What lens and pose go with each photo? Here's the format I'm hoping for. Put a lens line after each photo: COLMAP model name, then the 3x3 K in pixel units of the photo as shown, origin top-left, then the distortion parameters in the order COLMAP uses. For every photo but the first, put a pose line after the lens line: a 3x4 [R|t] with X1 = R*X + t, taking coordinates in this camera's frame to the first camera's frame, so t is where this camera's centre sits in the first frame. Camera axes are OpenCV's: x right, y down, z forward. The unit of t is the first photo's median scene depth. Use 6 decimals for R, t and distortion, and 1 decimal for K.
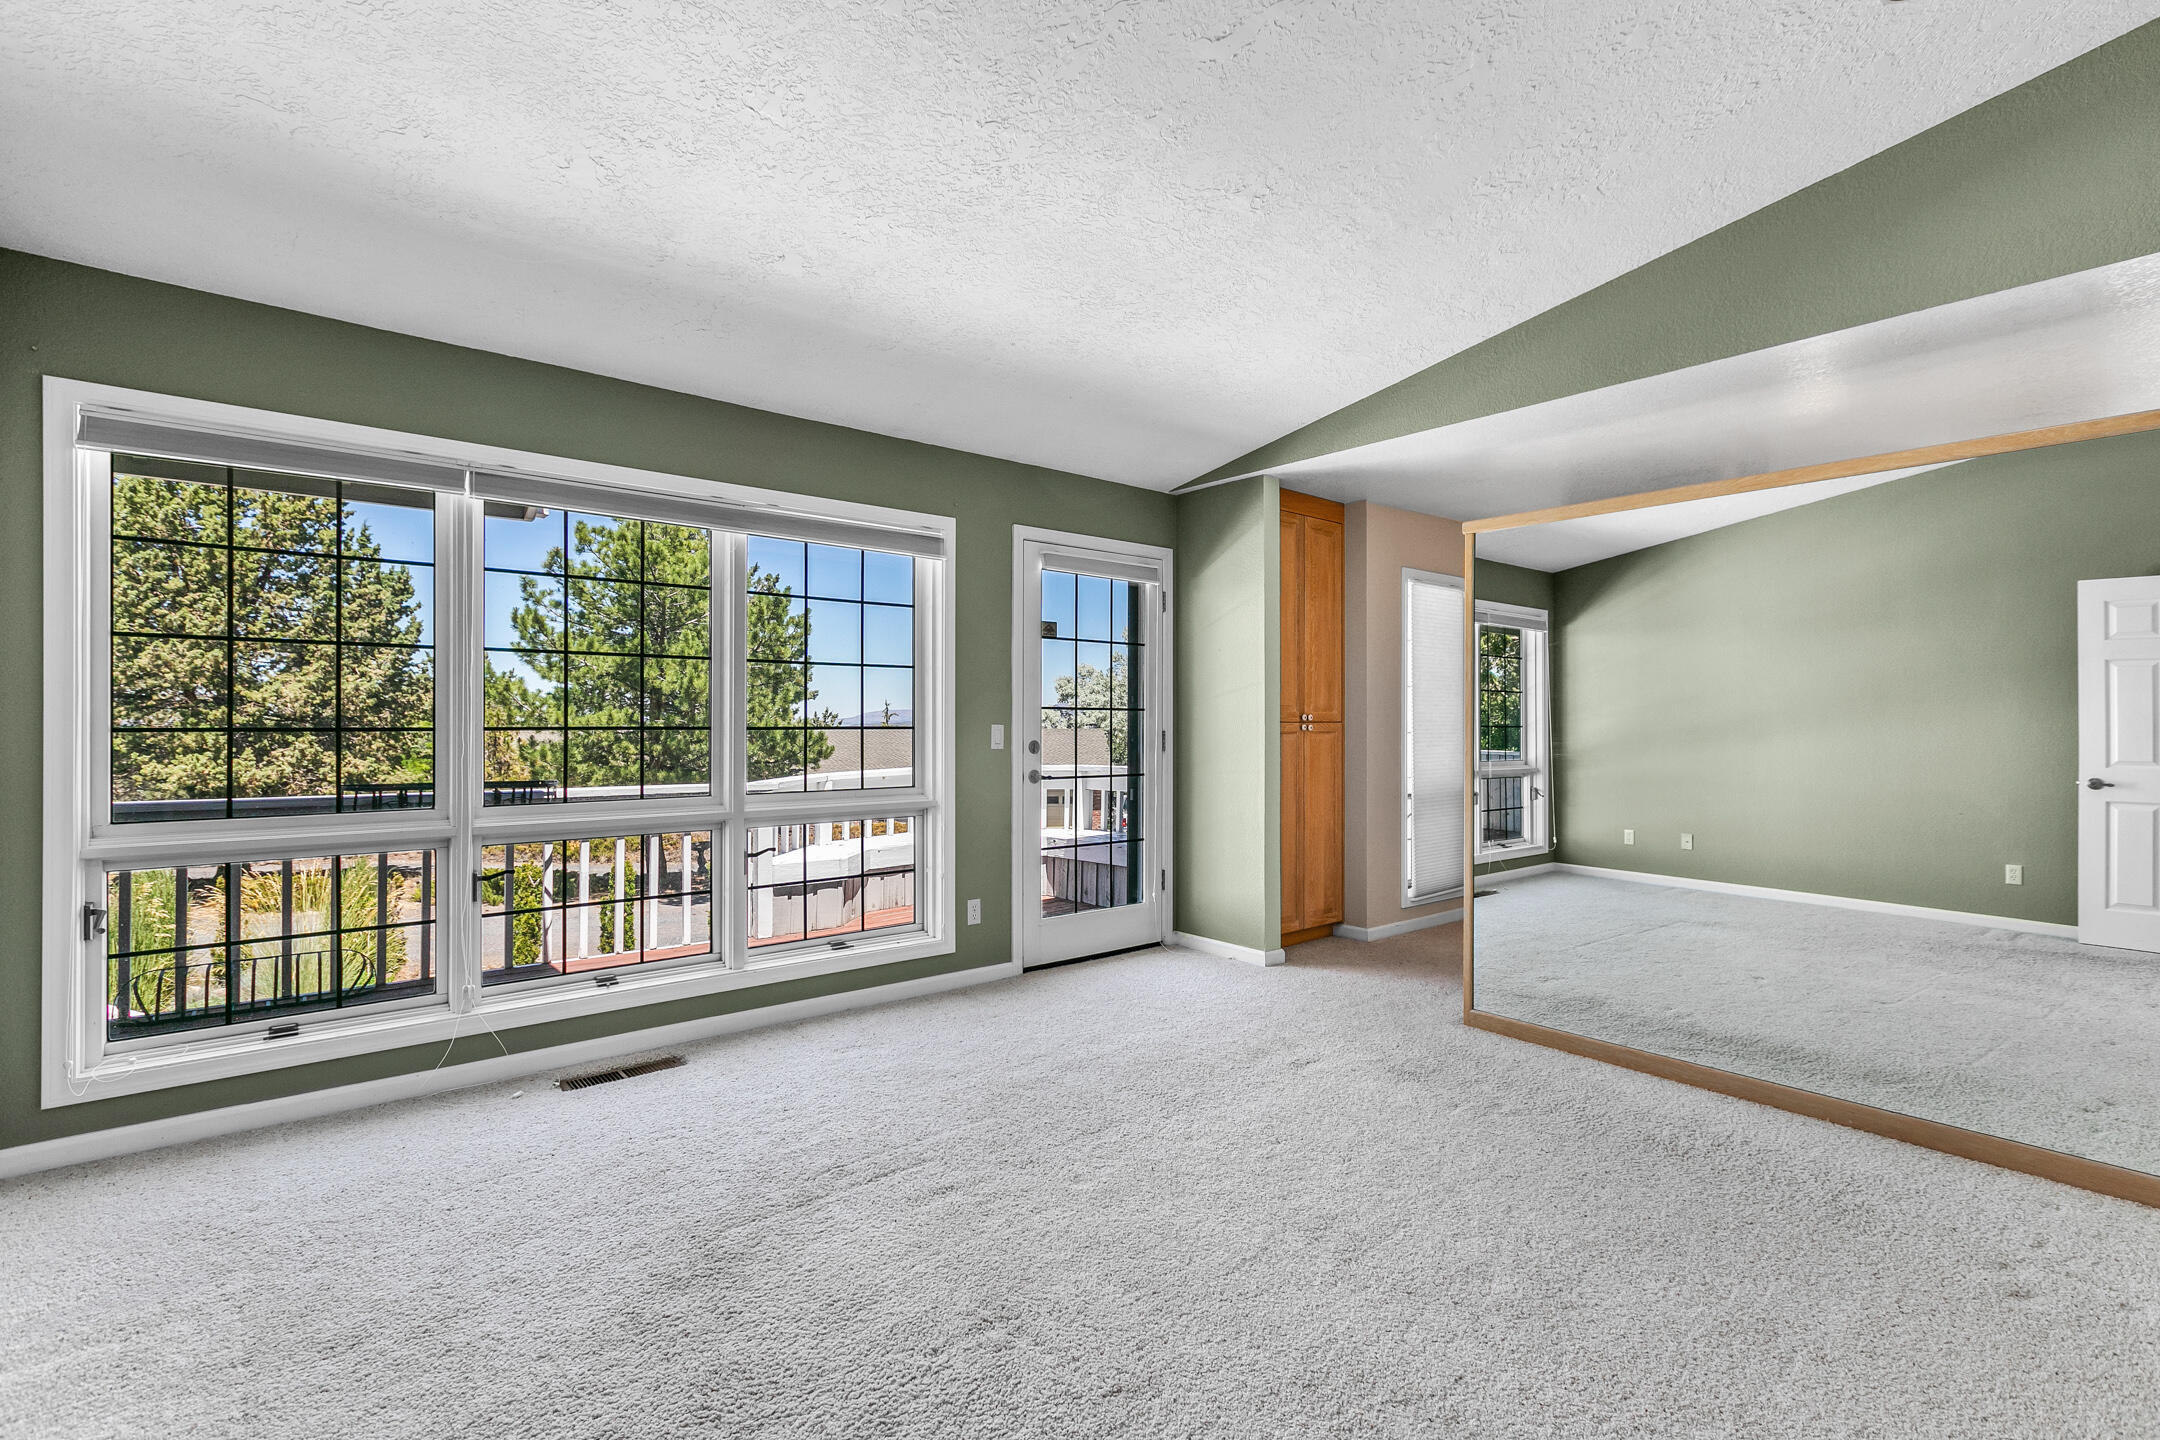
lens RADIAL K [[970.0, 0, 1079.8], [0, 970.0, 719.8], [0, 0, 1]] dist [0.011683, -0.000524]
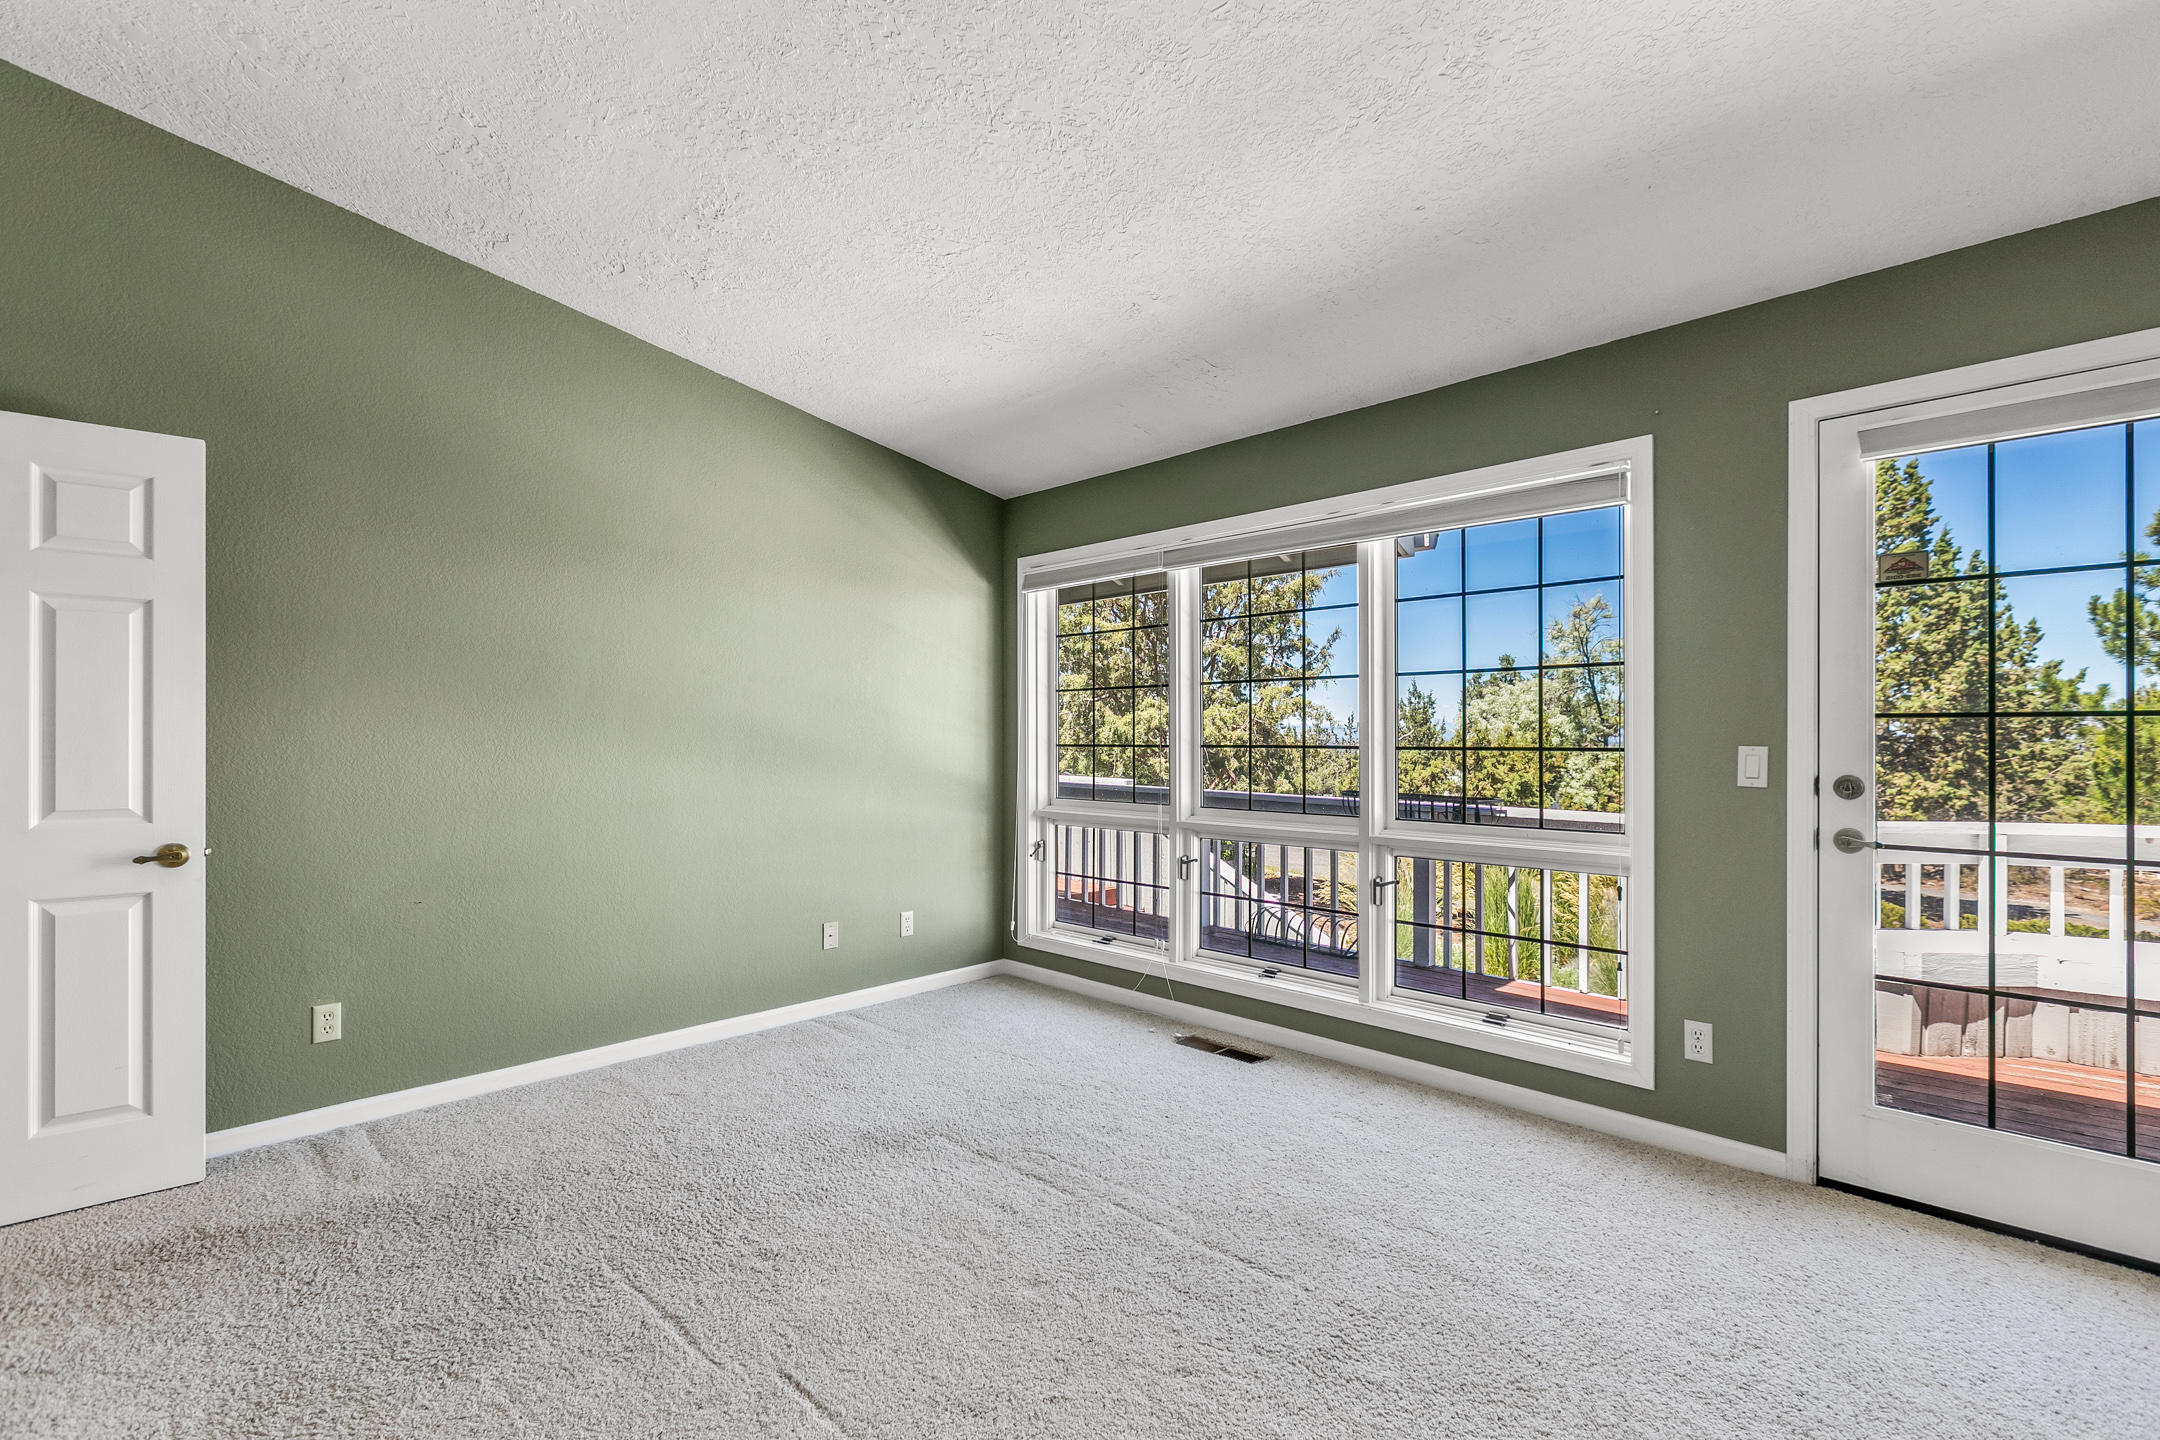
lens RADIAL K [[970.0, 0, 1098.7], [0, 970.0, 731.9], [0, 0, 1]] dist [0.011683, -0.000524]
pose [[0.121613, -0.009858, -0.992529, 0.491403], [0.001800, 0.999951, -0.009712, 0.001528], [0.992576, -0.000605, 0.121624, 0.549527]]
